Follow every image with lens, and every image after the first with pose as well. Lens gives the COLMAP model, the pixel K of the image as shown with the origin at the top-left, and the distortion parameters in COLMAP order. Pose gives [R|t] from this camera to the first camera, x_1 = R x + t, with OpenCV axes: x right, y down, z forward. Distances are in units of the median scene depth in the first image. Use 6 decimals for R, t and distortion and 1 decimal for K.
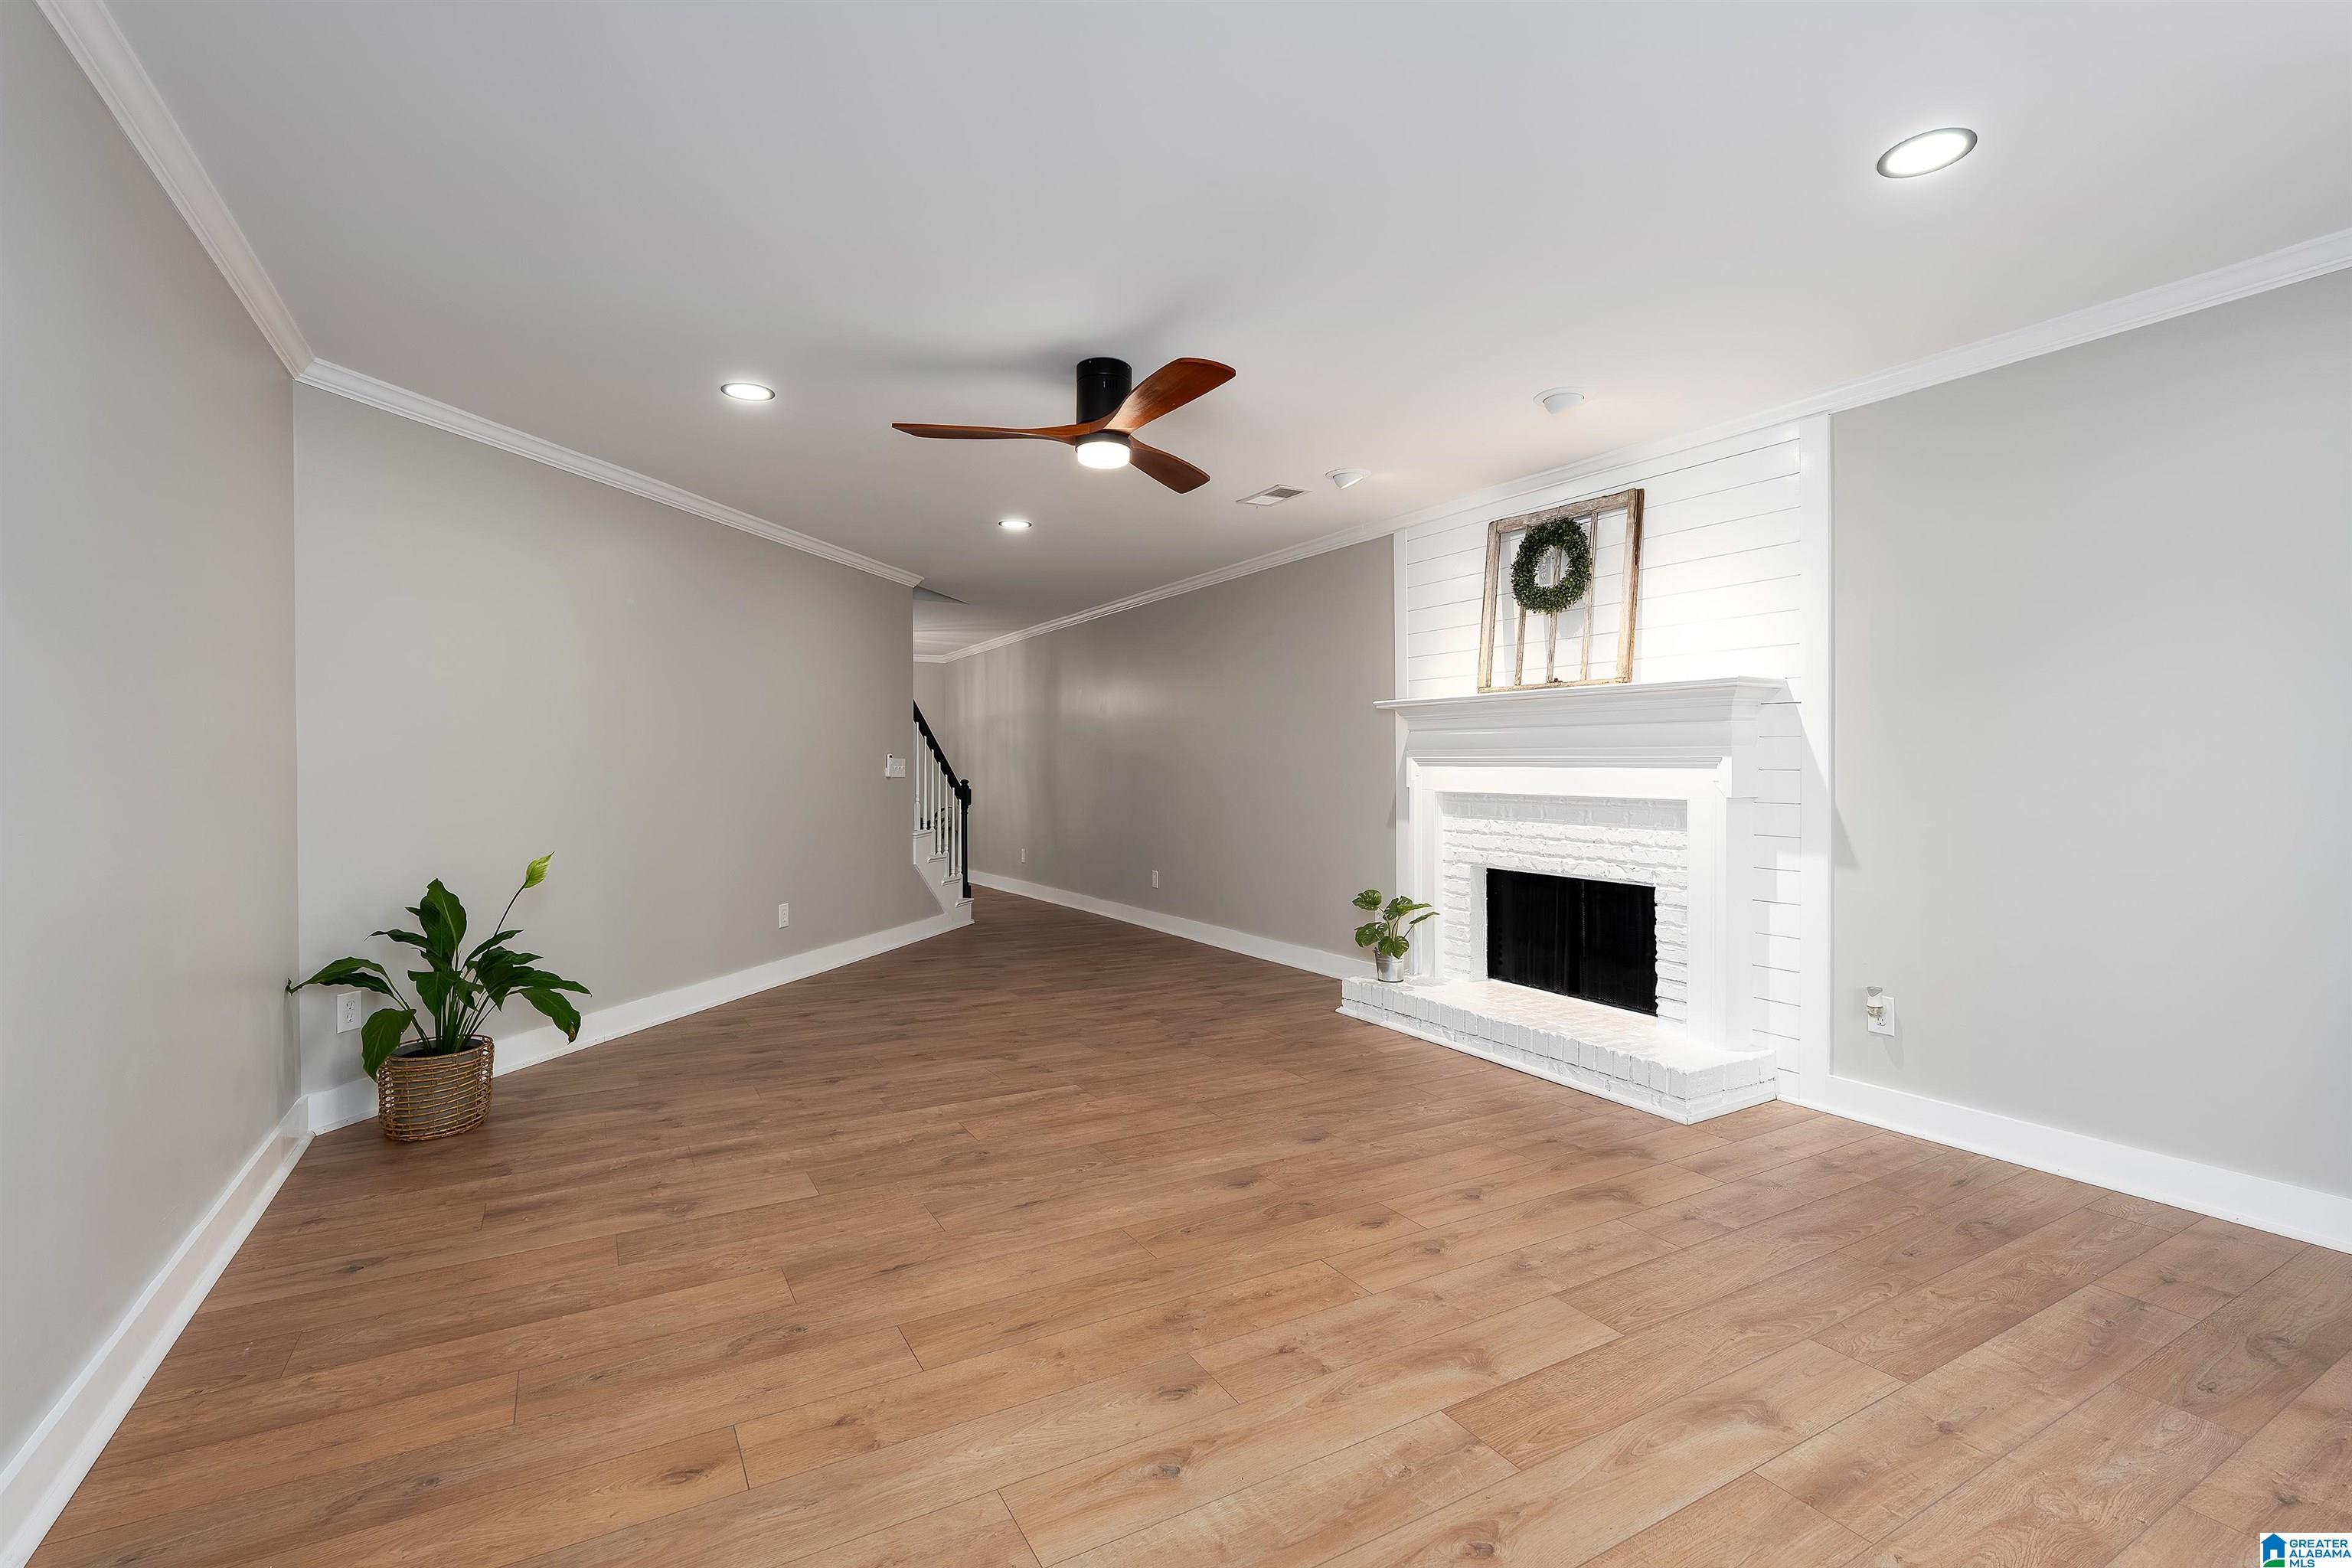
lens RADIAL K [[1106.6, 0, 1189.0], [0, 1106.6, 782.6], [0, 0, 1]] dist [-0.007189, 0.001416]
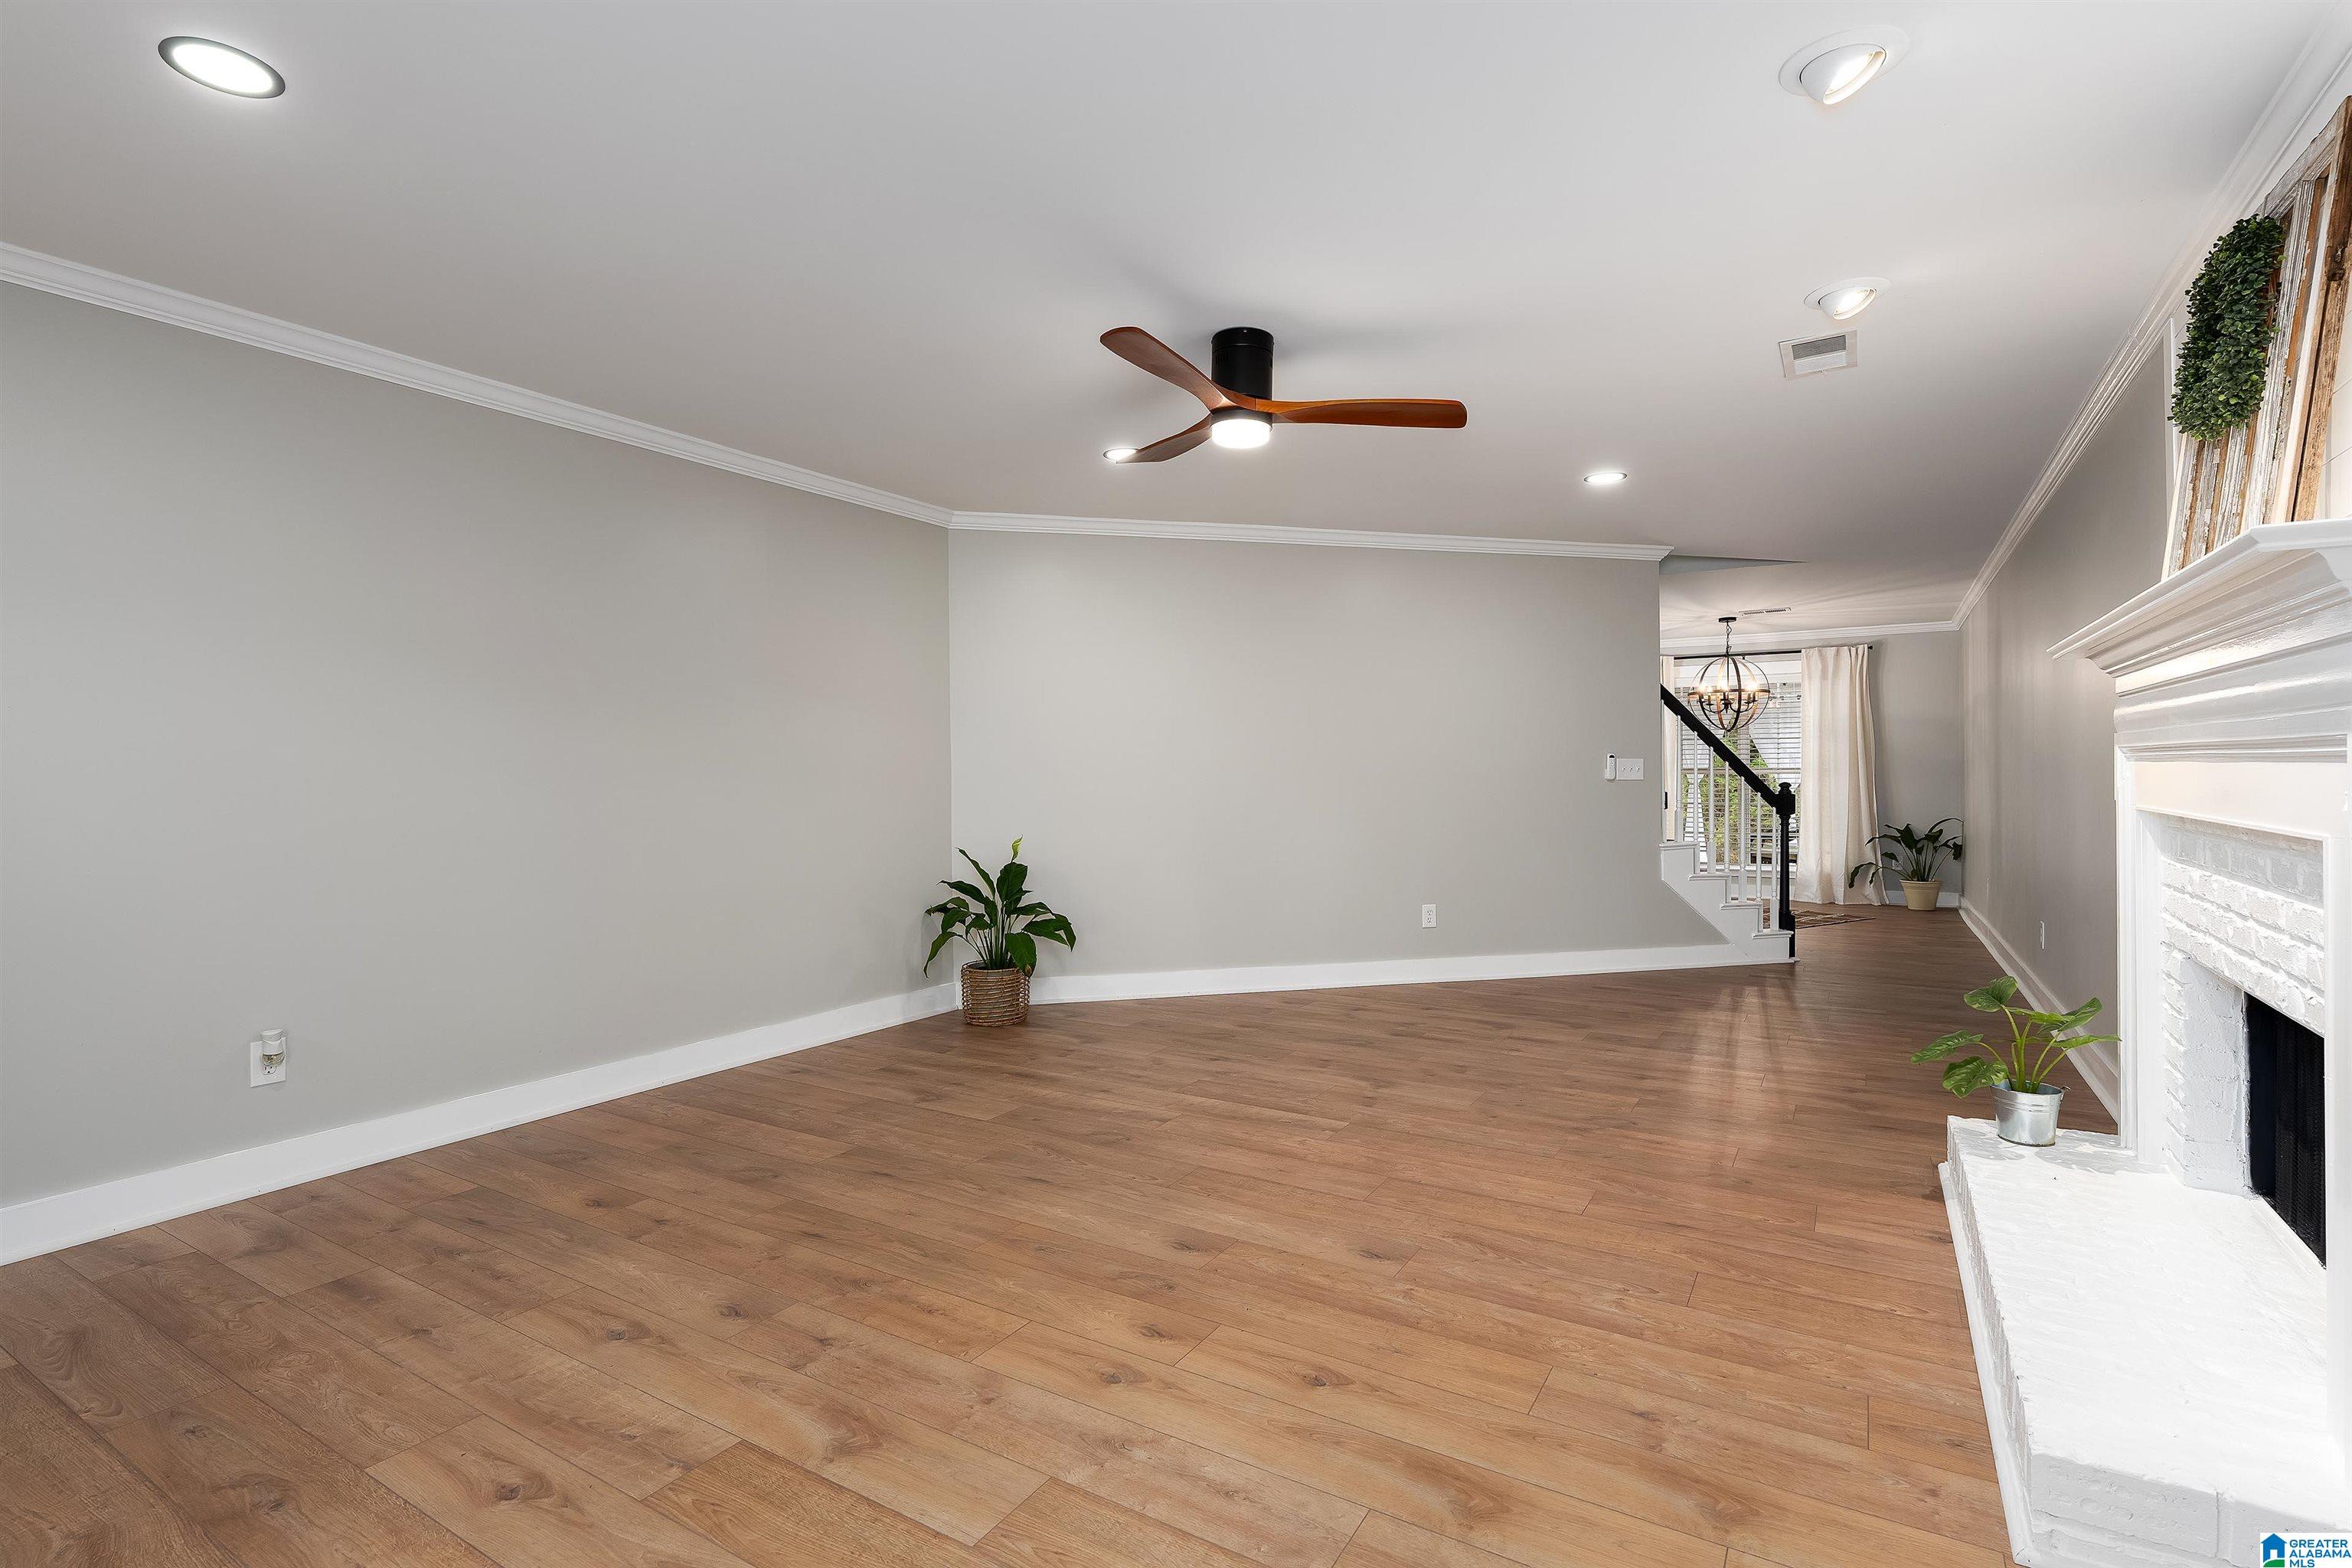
lens RADIAL K [[1106.6, 0, 1112.9], [0, 1106.6, 778.1], [0, 0, 1]] dist [-0.007189, 0.001416]
pose [[0.451673, -0.000358, -0.892184, 0.712993], [-0.005191, 0.999982, -0.003030, -0.003093], [0.892169, 0.005999, 0.451663, 0.493022]]
